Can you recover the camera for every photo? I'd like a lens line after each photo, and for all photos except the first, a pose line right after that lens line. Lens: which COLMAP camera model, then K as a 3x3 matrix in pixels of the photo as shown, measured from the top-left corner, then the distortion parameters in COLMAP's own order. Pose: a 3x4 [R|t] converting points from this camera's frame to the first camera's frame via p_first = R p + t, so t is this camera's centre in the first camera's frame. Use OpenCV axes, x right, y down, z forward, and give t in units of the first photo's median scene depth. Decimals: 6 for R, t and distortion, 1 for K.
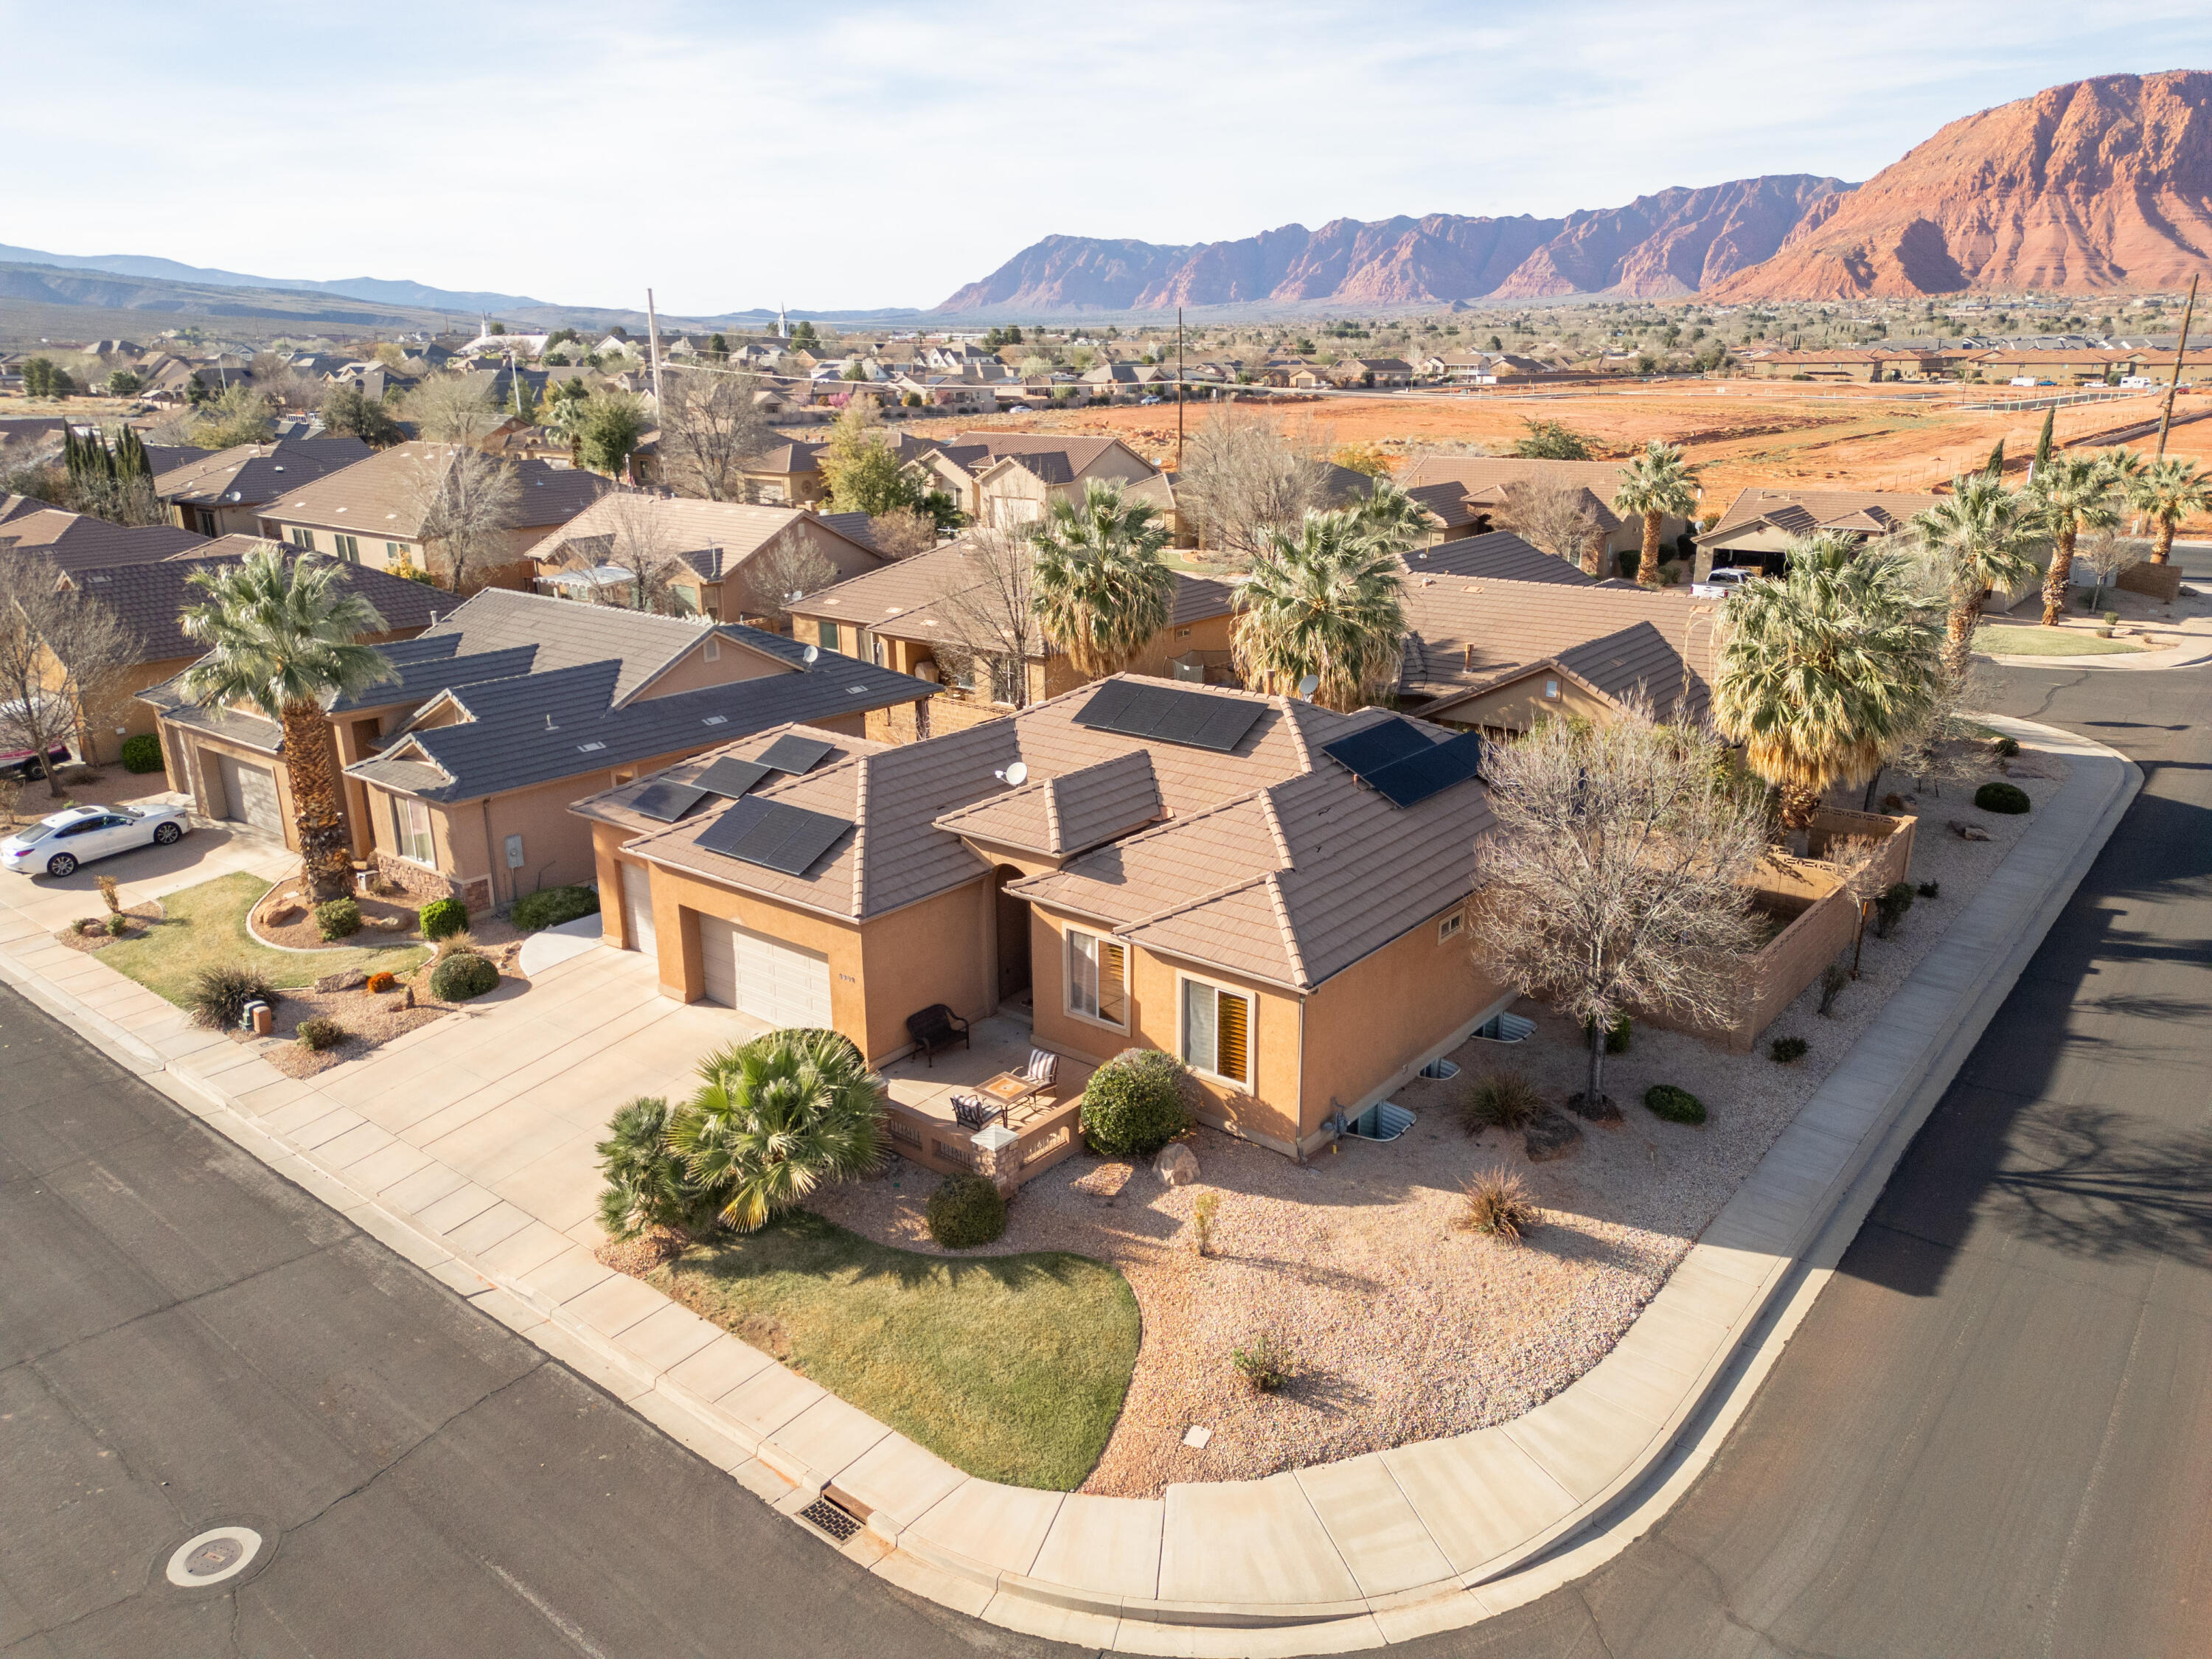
lens RADIAL K [[1542.0, 0, 1109.4], [0, 1542.0, 826.9], [0, 0, 1]] dist [0.076342, -0.065358]
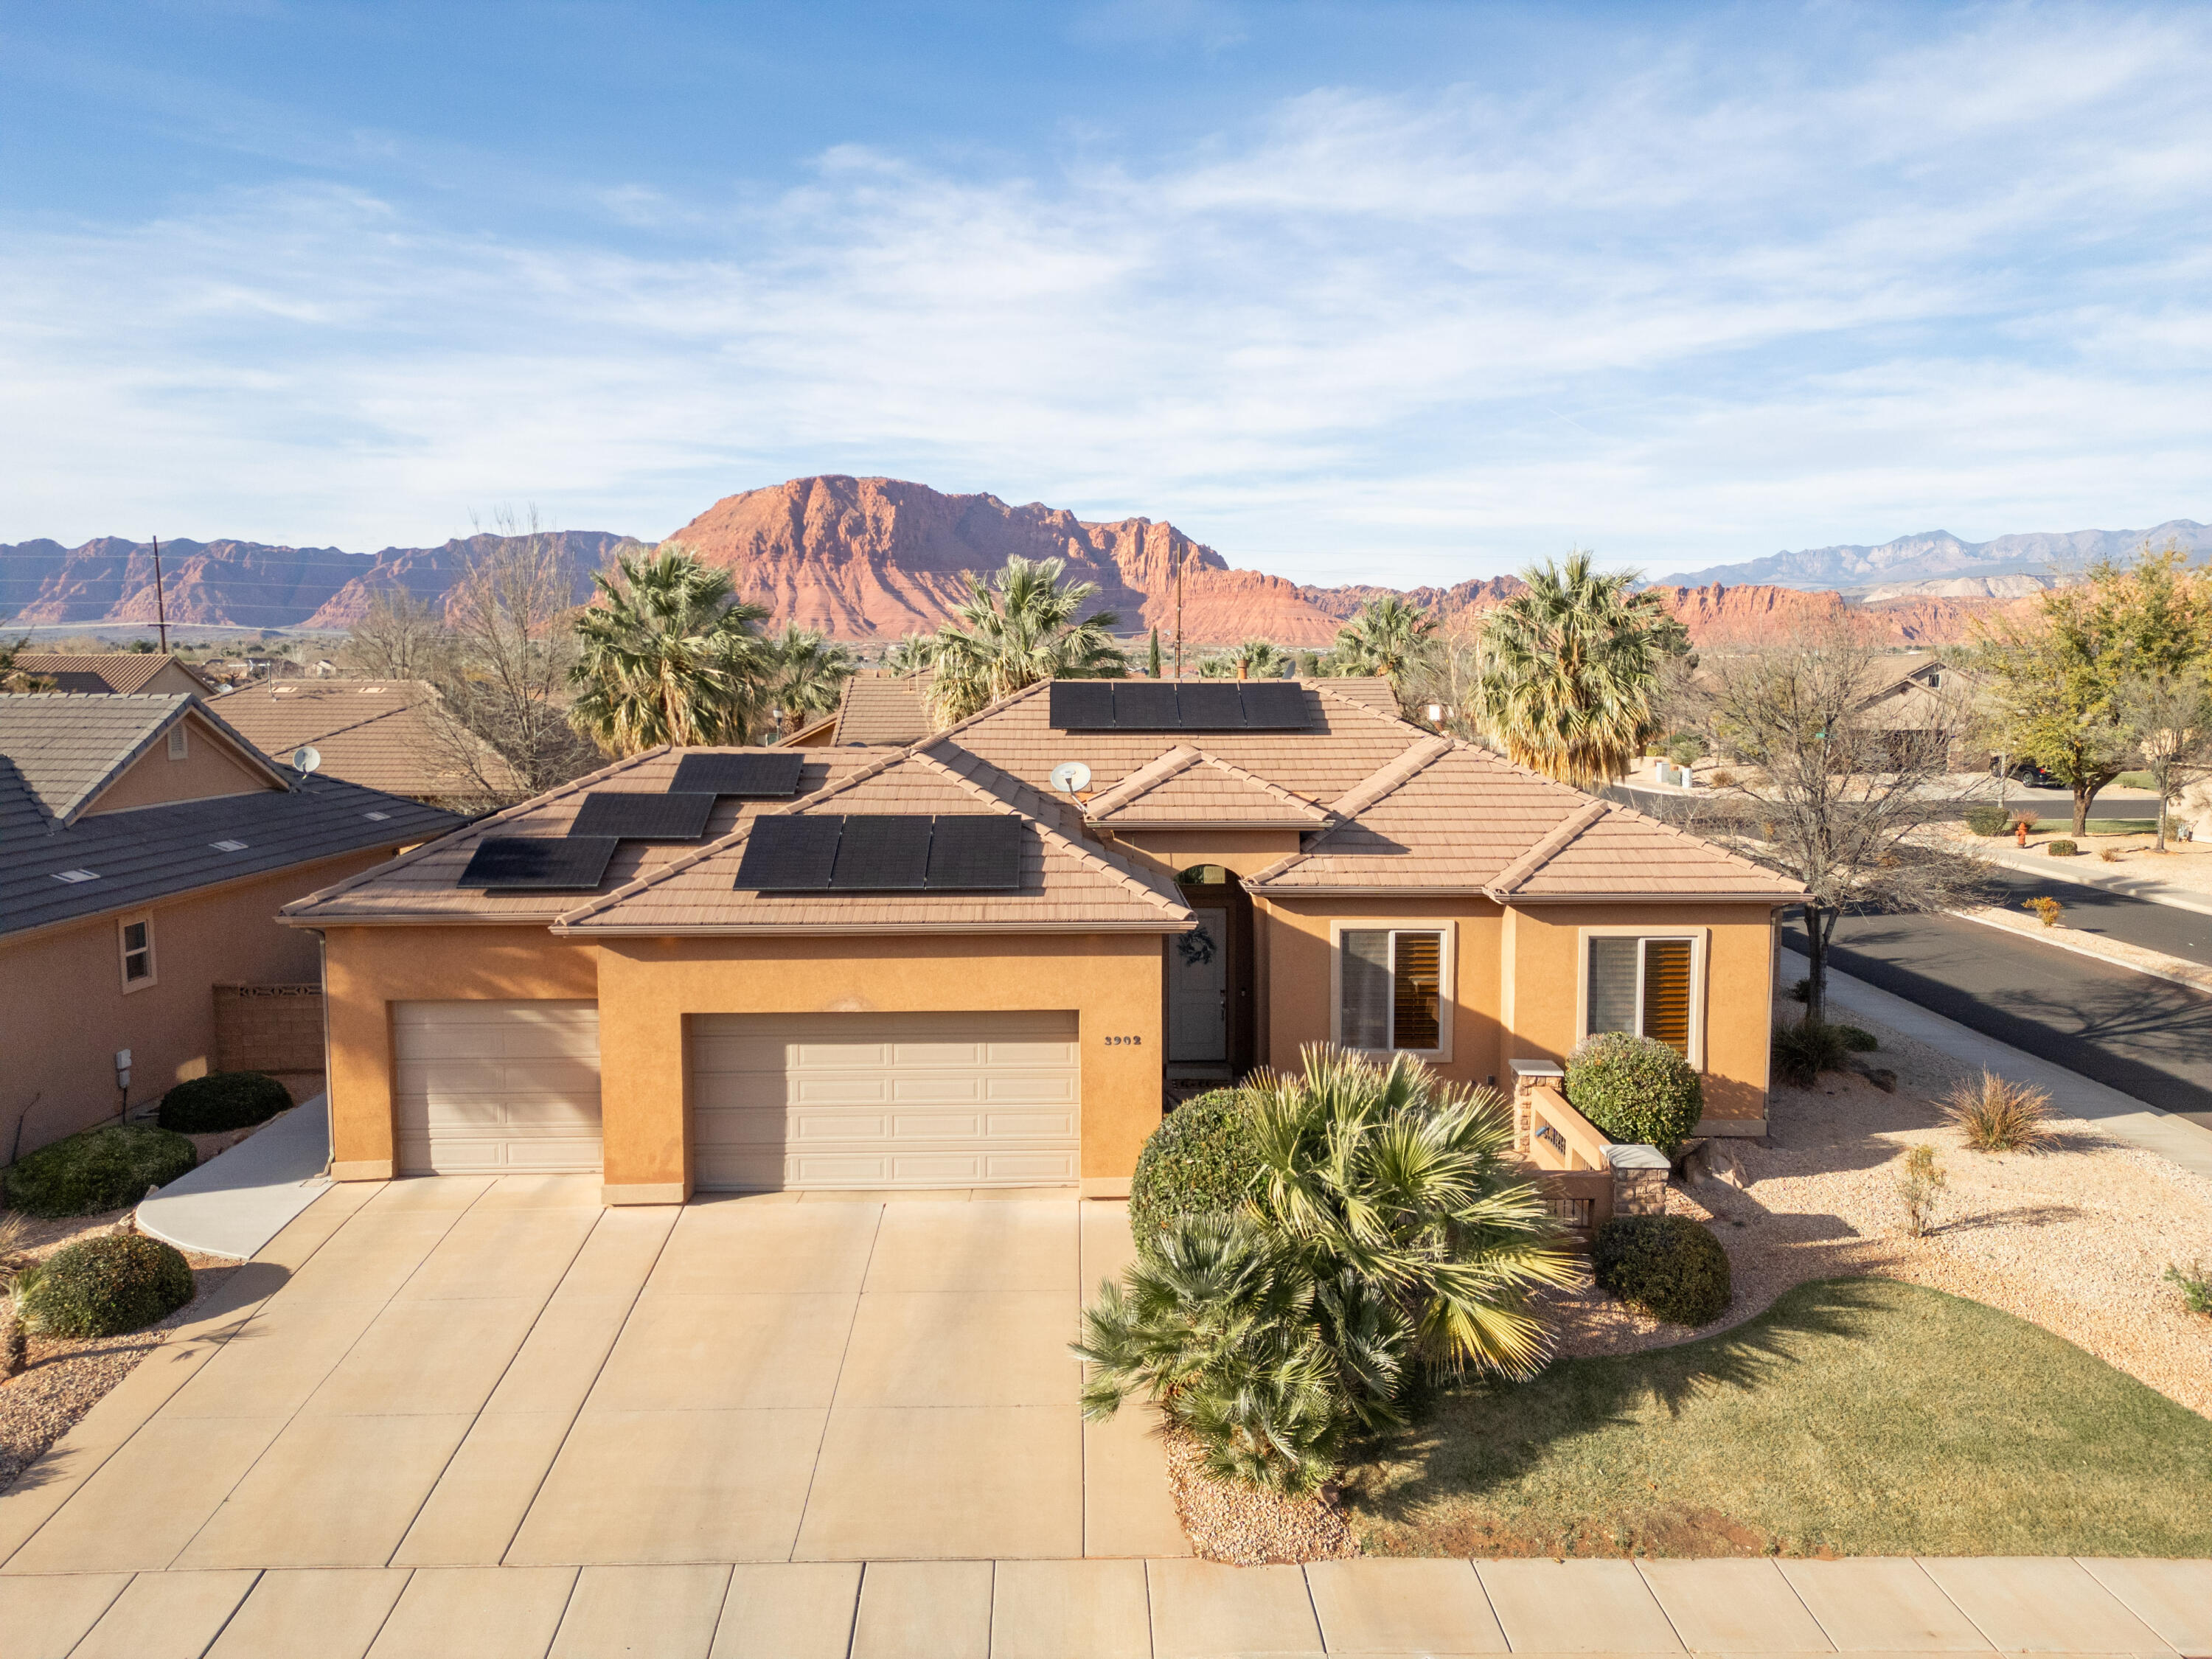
lens RADIAL K [[1542.0, 0, 1109.4], [0, 1542.0, 826.9], [0, 0, 1]] dist [0.076342, -0.065358]
pose [[0.763648, -0.055927, 0.643206, -0.512616], [0.185320, 0.973306, -0.135393, 0.087972], [-0.618464, 0.222592, 0.753628, 0.471624]]
